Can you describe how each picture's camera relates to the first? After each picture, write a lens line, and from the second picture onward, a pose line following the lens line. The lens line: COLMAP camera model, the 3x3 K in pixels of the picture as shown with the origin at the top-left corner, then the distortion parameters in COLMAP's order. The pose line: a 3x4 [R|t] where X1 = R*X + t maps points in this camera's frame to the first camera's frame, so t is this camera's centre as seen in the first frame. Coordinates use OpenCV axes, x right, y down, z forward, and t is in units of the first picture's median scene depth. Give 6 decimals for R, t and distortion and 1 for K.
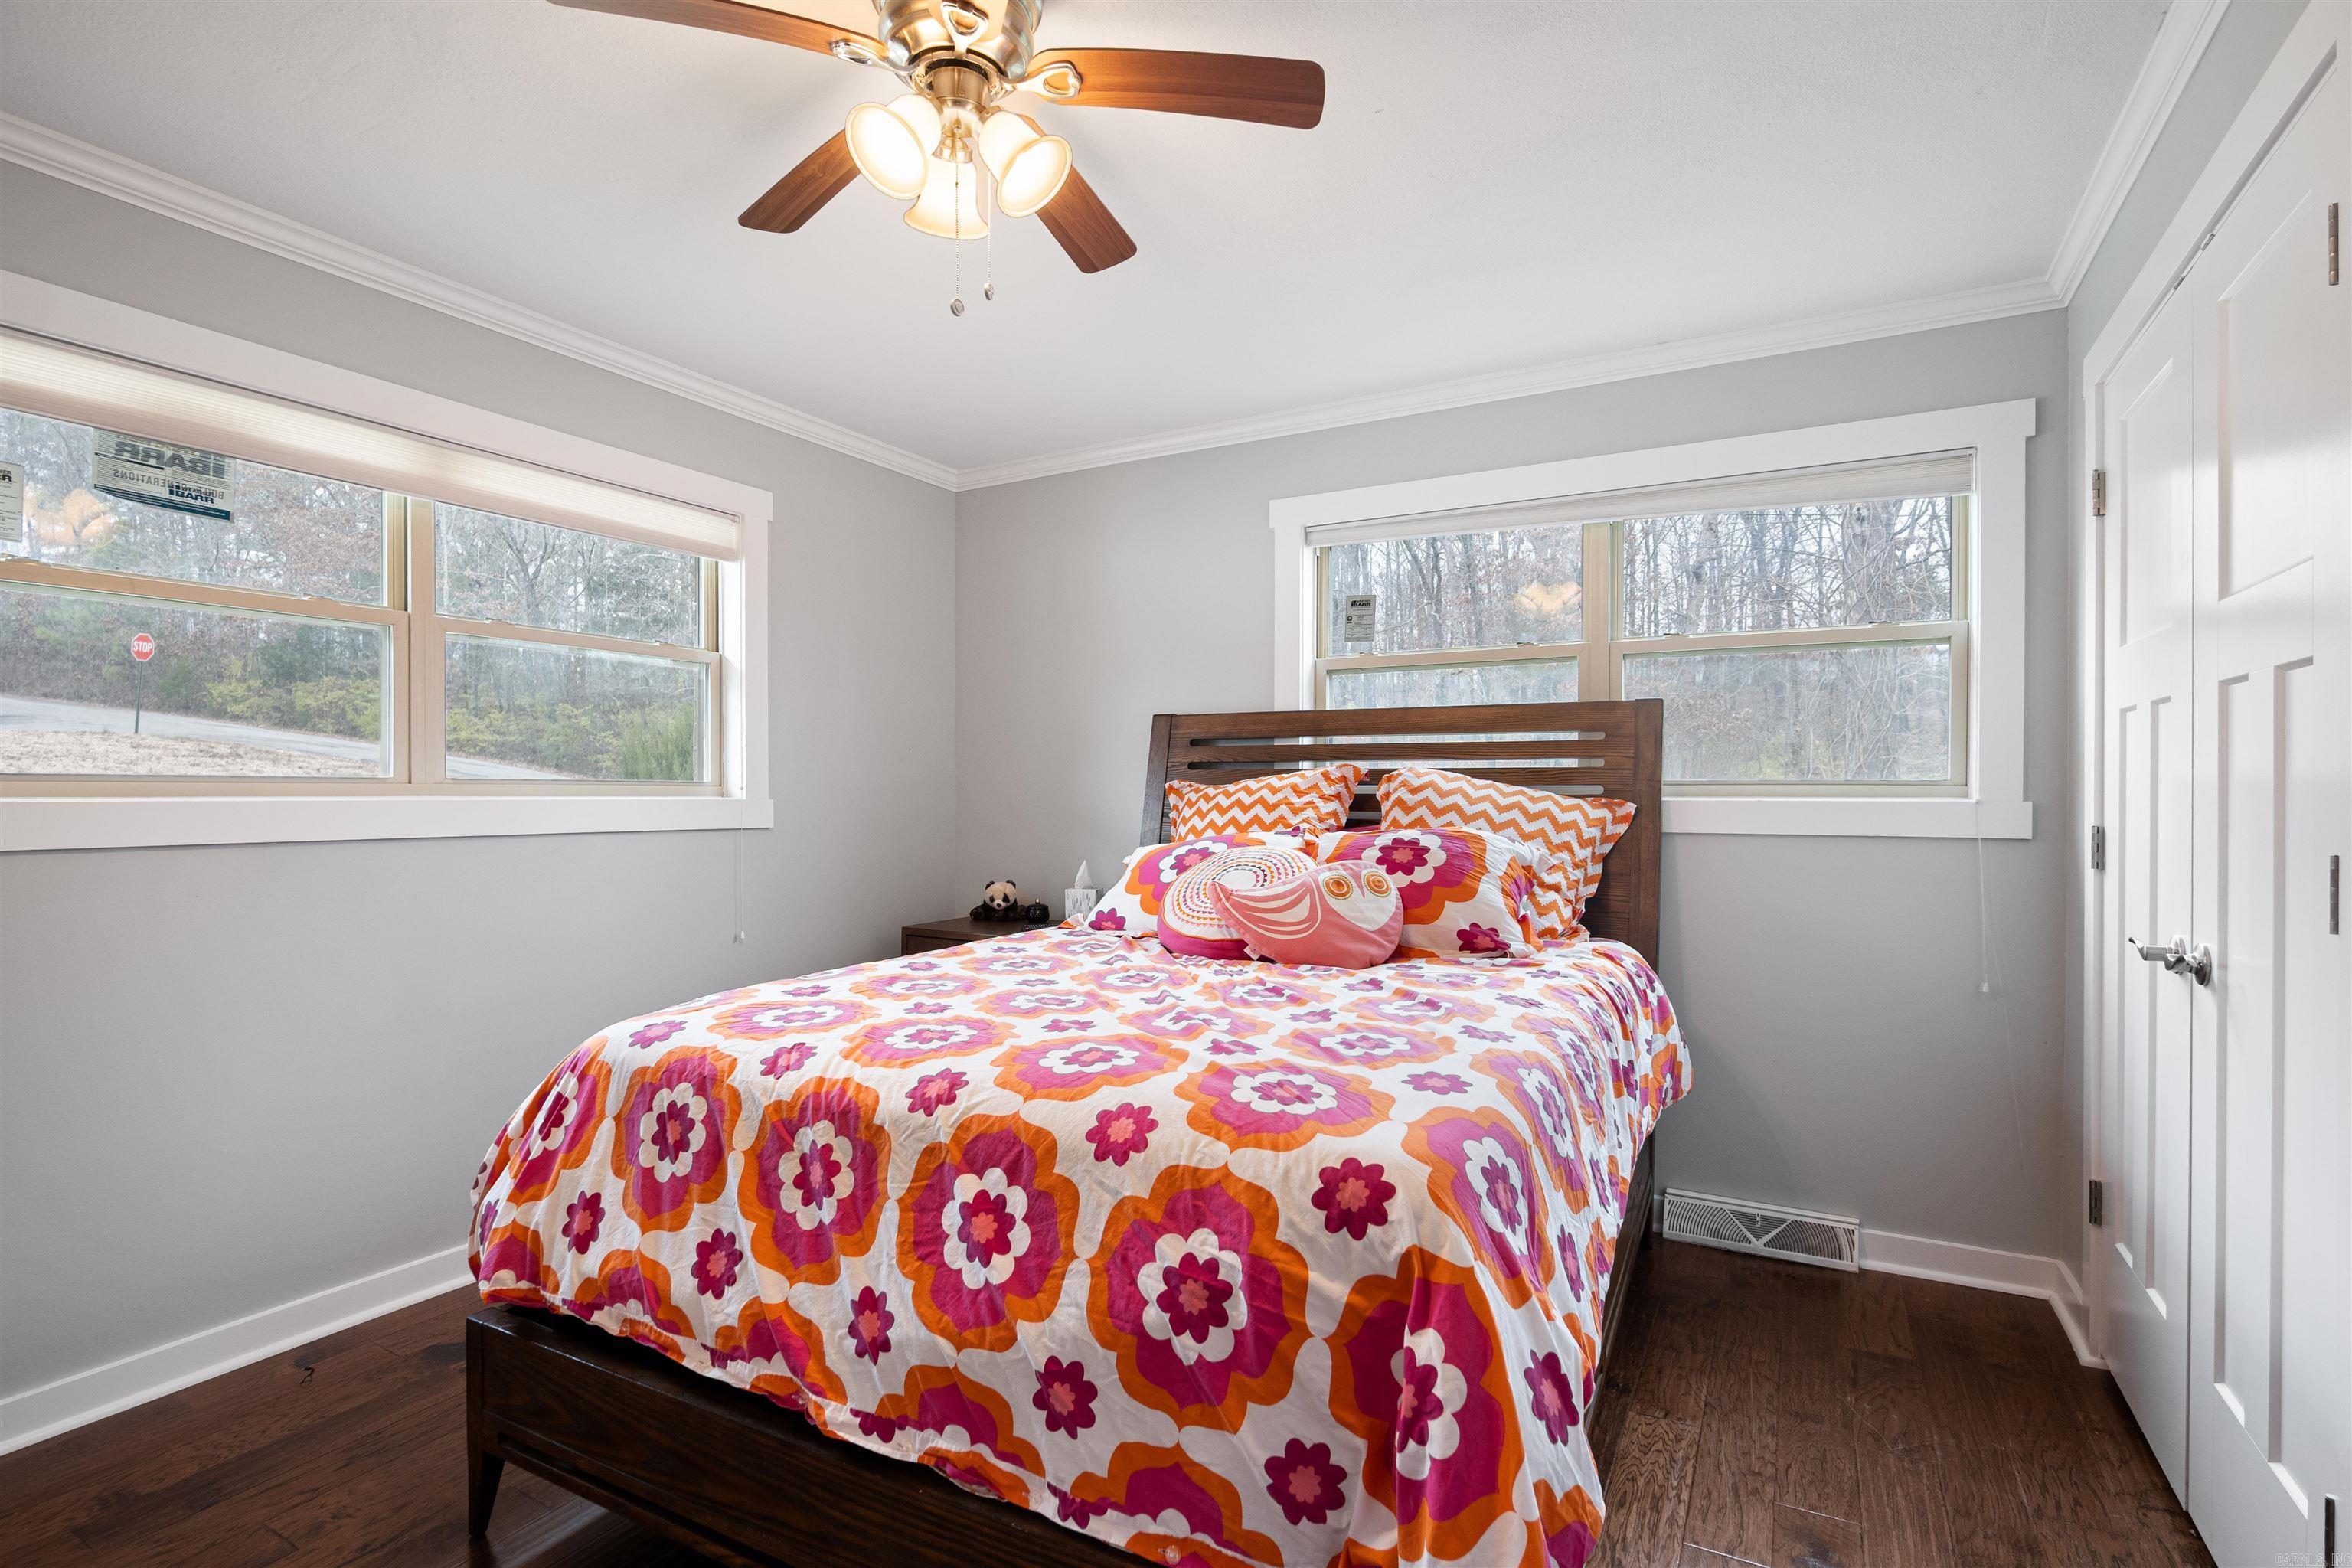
lens RADIAL K [[1147.4, 0, 1159.7], [0, 1147.4, 789.7], [0, 0, 1]] dist [-0.016741, 0.003717]
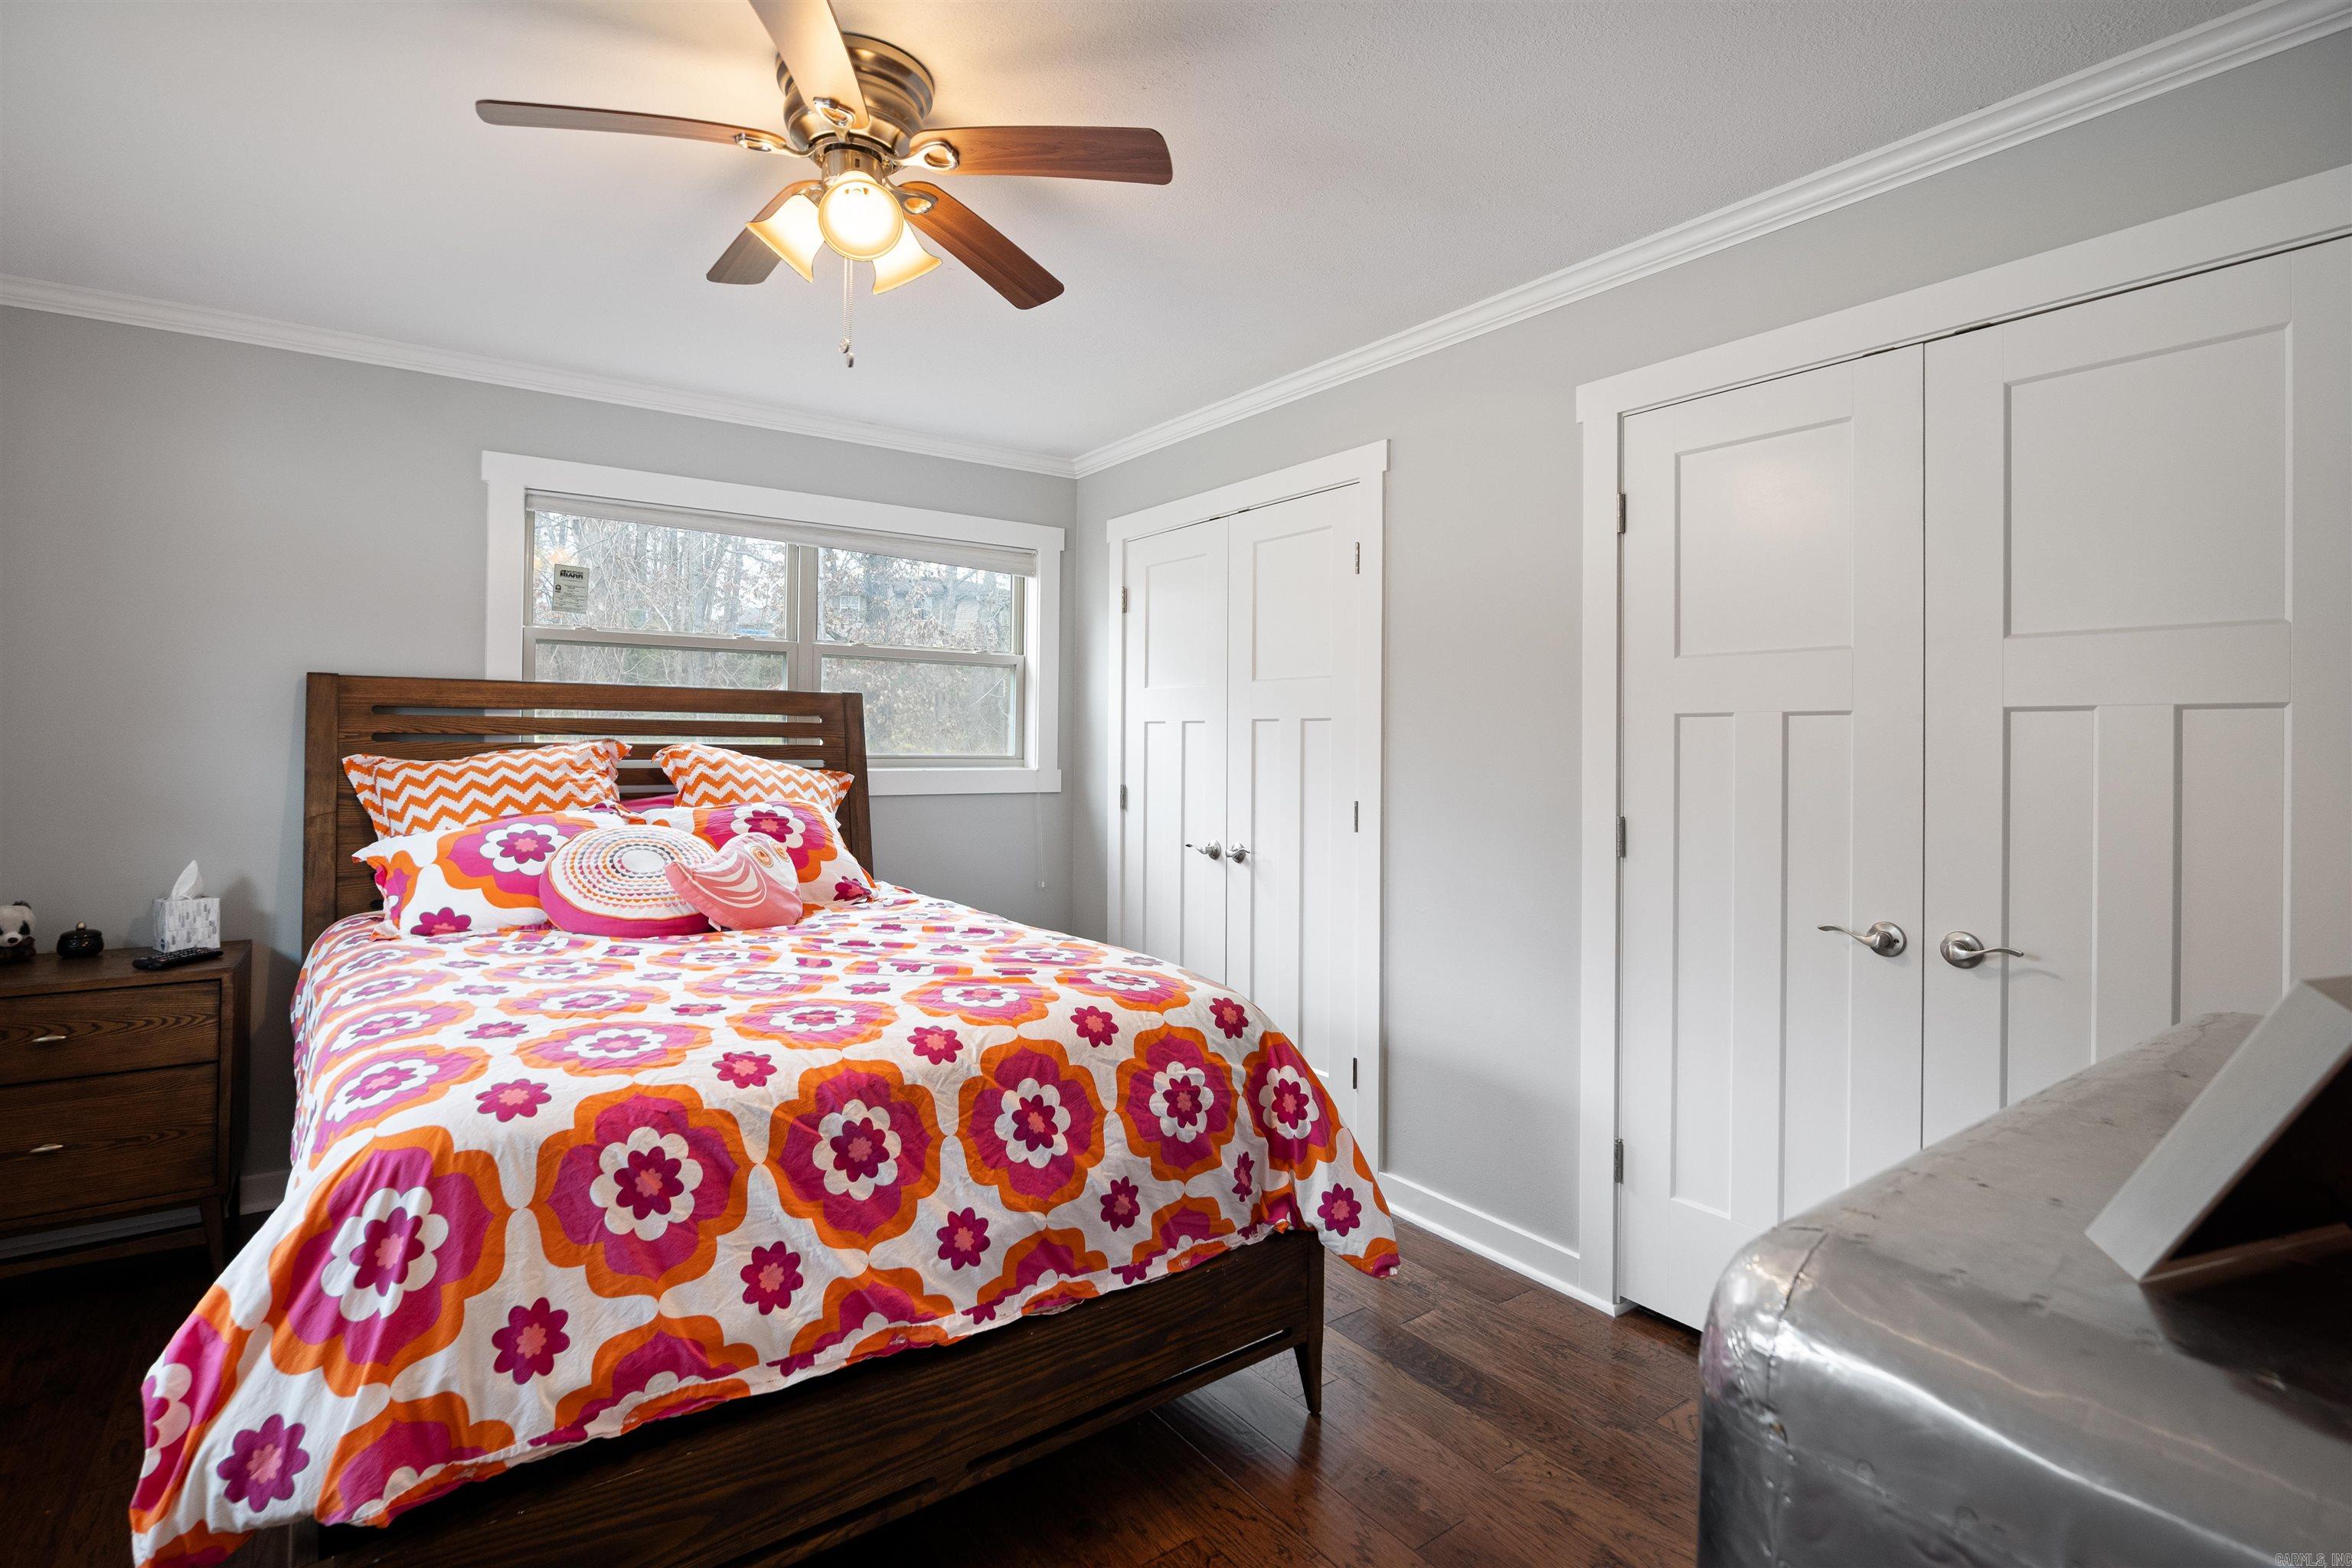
lens RADIAL K [[1147.4, 0, 1153.7], [0, 1147.4, 775.8], [0, 0, 1]] dist [-0.016741, 0.003717]
pose [[0.403233, -0.020513, 0.914867, -1.074514], [-0.009804, 0.999595, 0.026734, -0.042210], [-0.915045, -0.019749, 0.402868, 0.295299]]
